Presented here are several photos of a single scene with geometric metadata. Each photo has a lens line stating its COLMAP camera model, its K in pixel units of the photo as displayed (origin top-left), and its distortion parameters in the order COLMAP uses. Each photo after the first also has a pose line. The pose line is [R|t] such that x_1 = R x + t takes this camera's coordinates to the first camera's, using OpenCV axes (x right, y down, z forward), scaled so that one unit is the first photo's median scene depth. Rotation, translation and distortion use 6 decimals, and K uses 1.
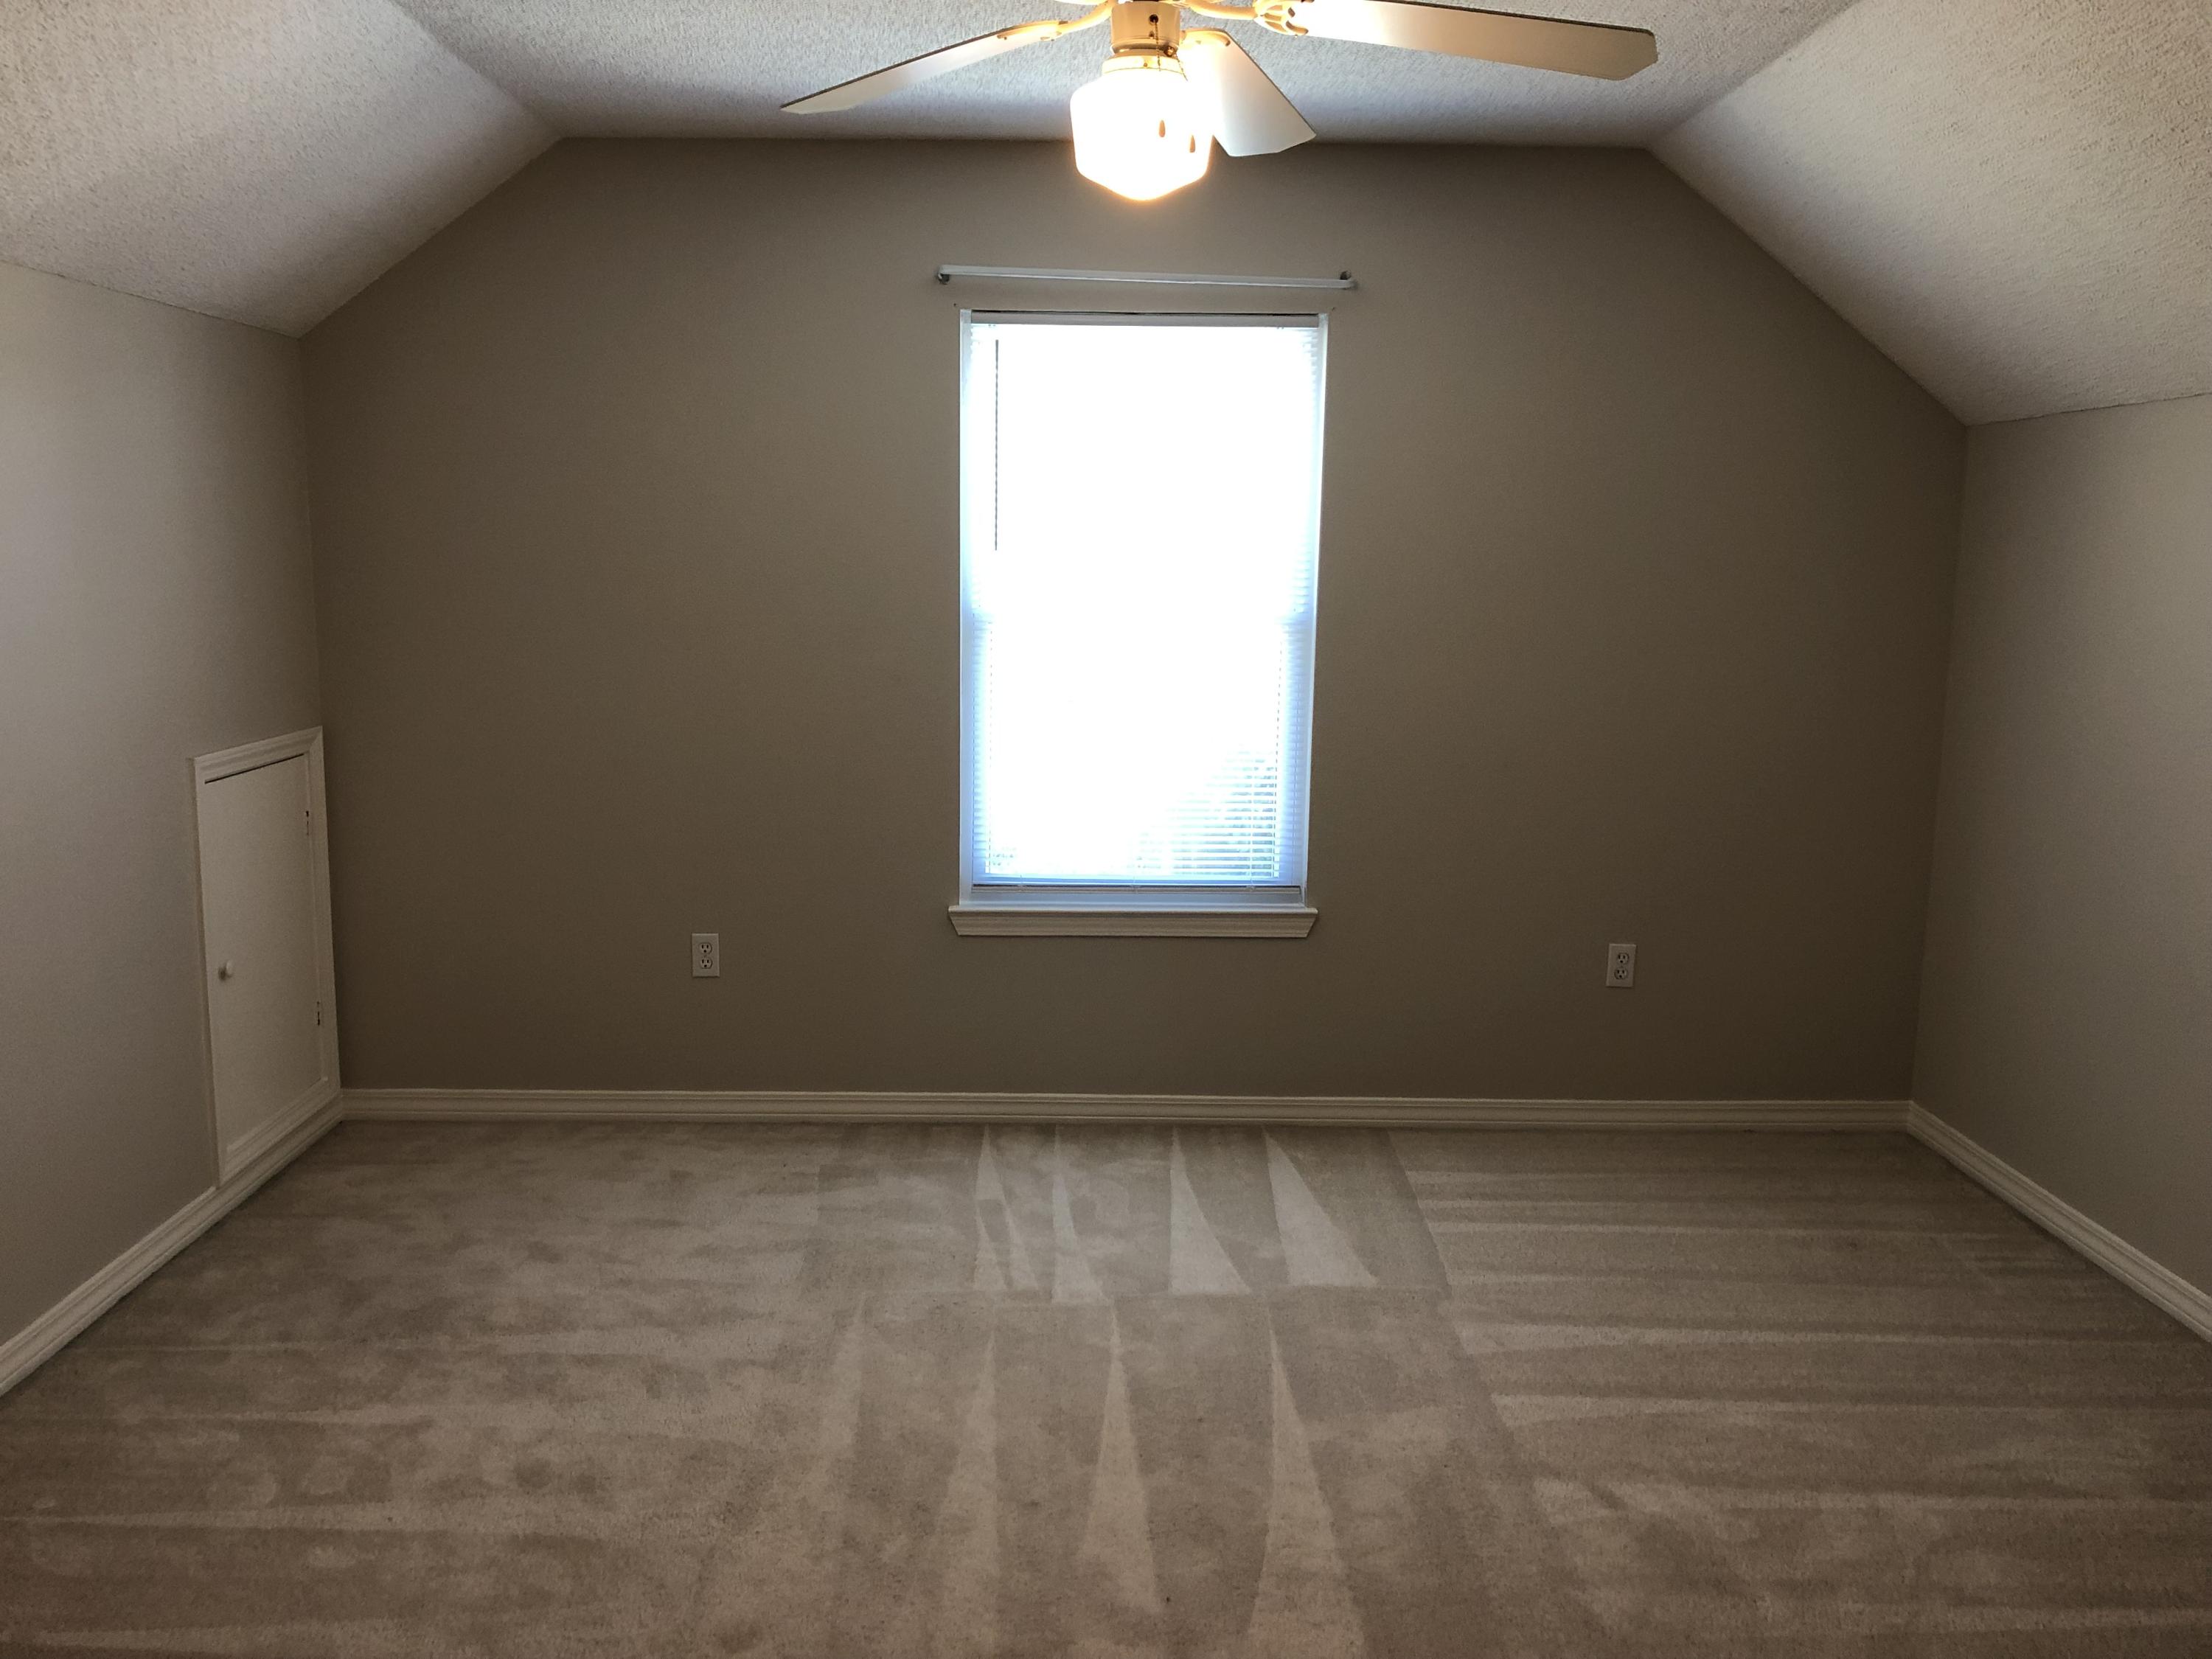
lens RADIAL K [[1813.3, 0, 1103.5], [0, 1813.3, 829.0], [0, 0, 1]] dist [0.028160, -0.034496]
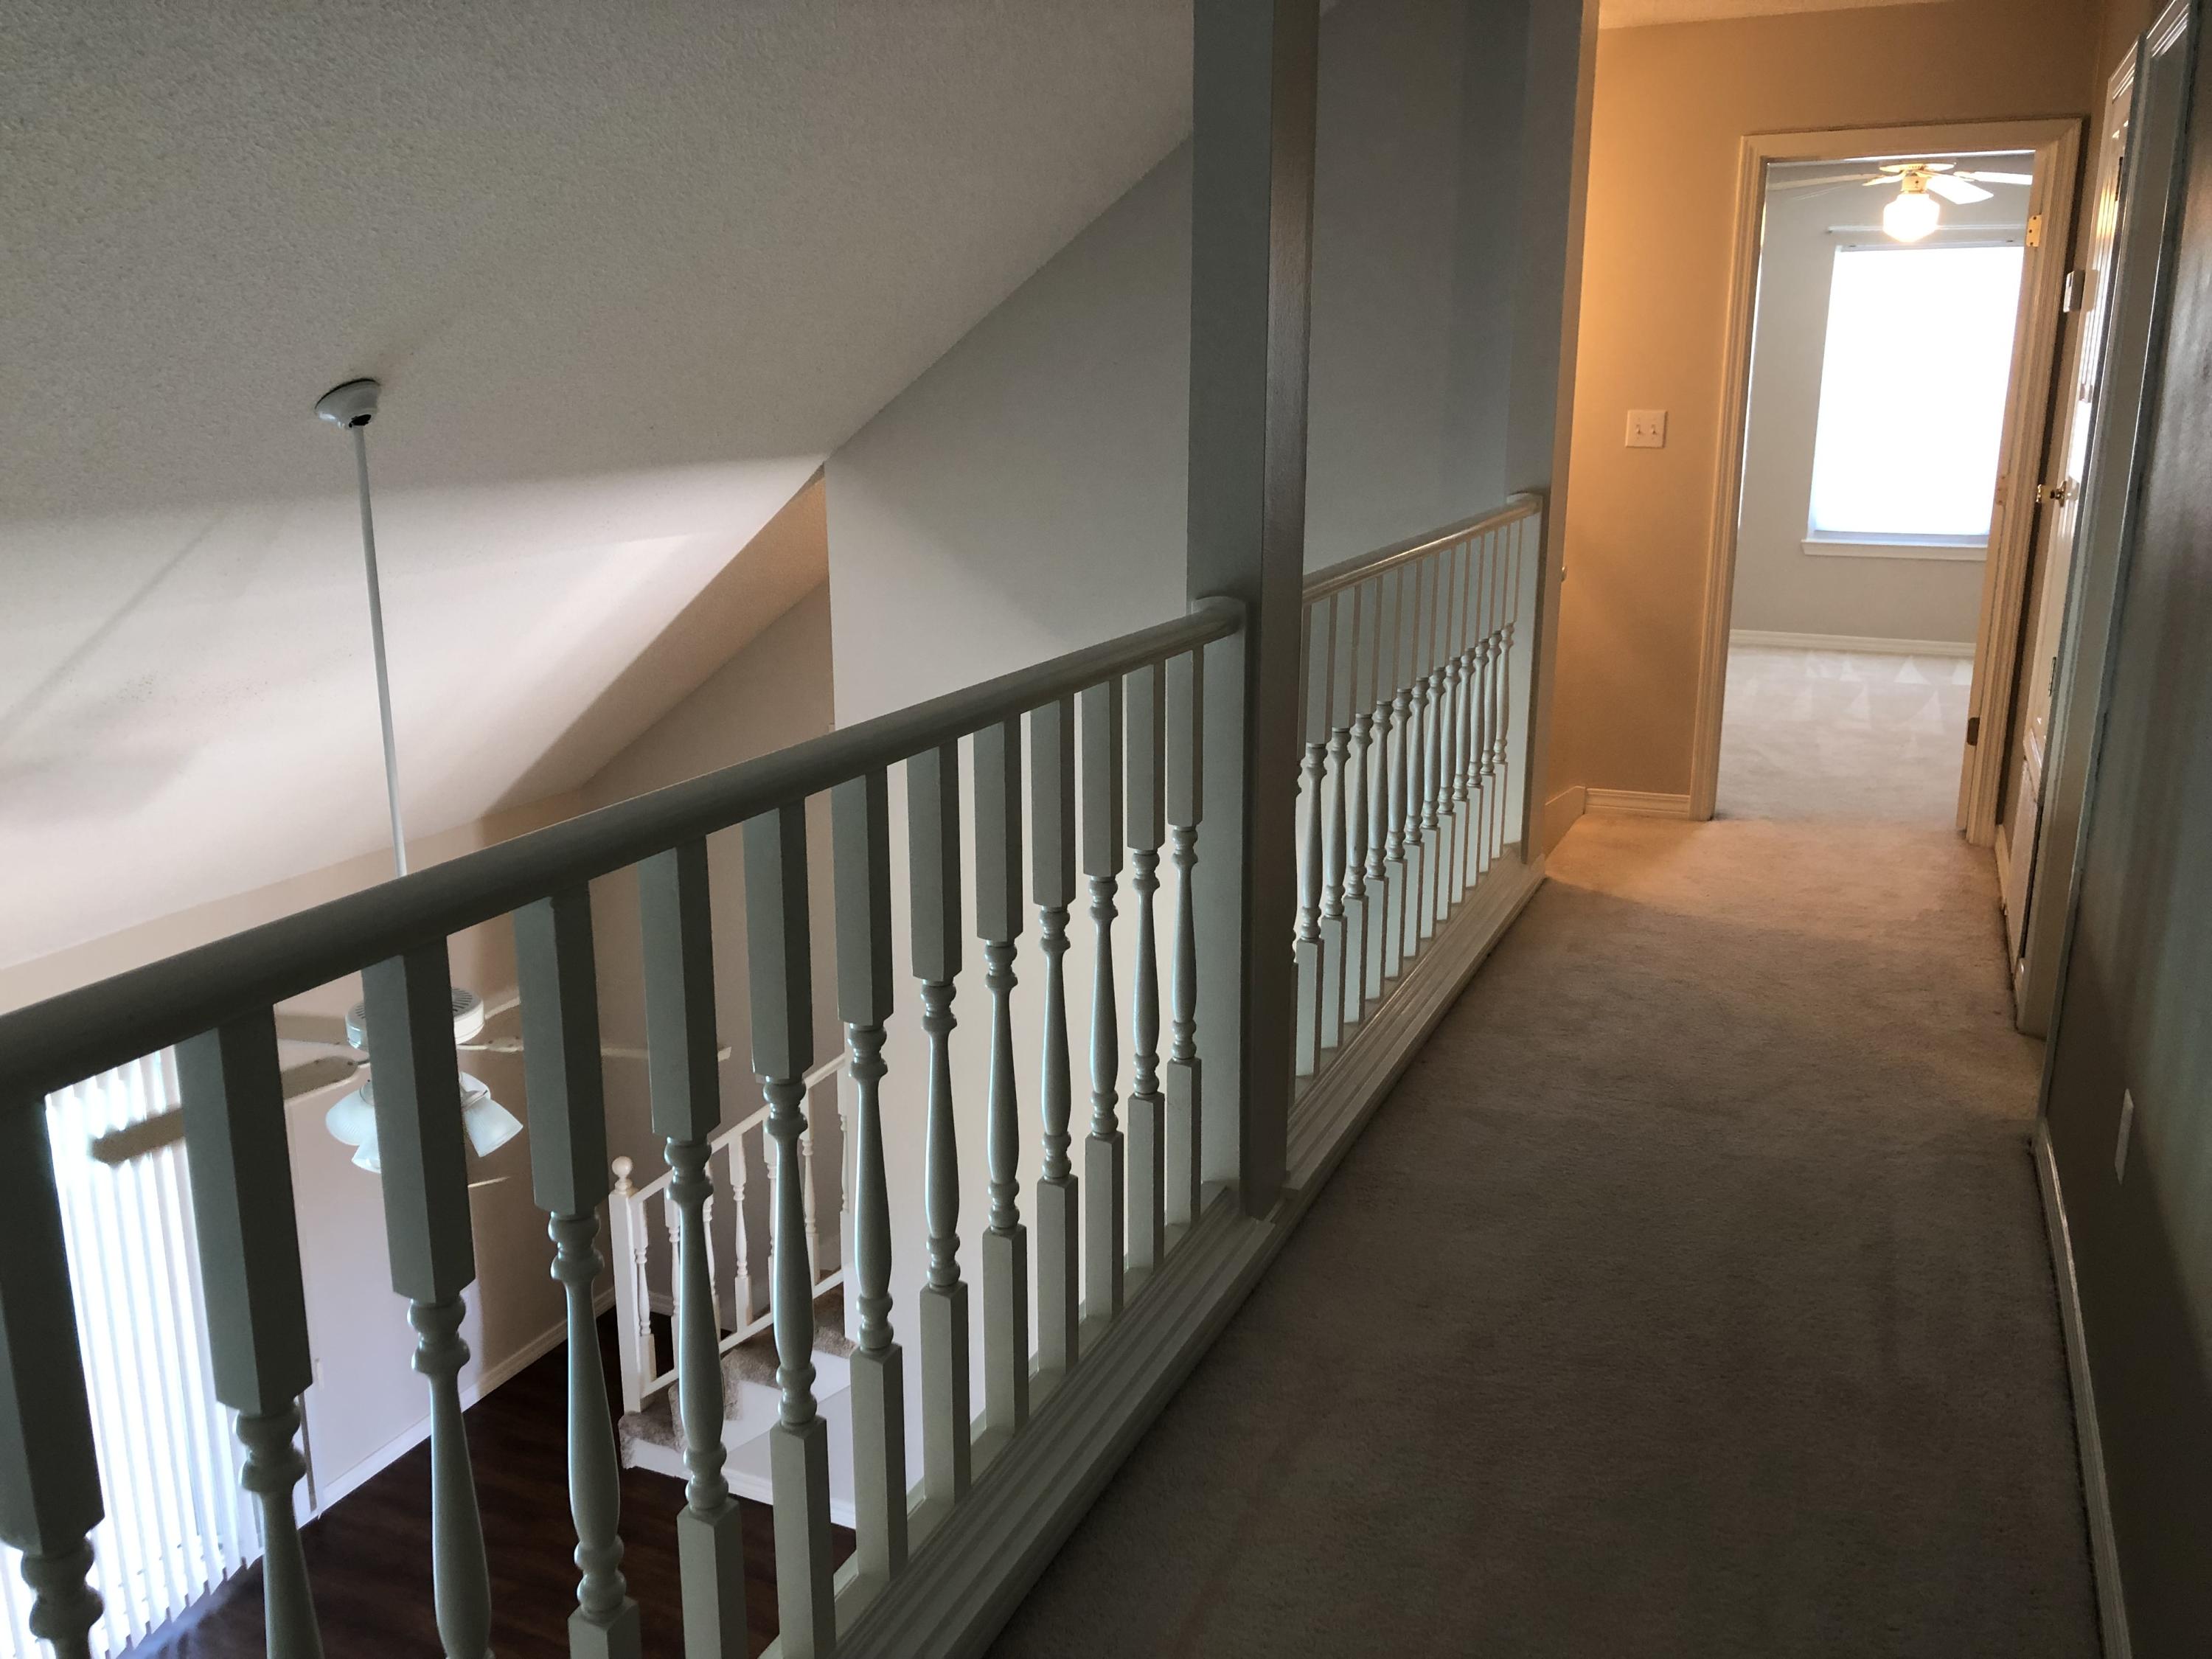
lens RADIAL K [[1813.3, 0, 1108.0], [0, 1813.3, 824.5], [0, 0, 1]] dist [0.028160, -0.034496]
pose [[0.910811, 0.082036, -0.404590, 0.064395], [-0.048777, 0.994577, 0.091858, 0.217312], [0.409931, -0.063931, 0.909873, -1.289917]]
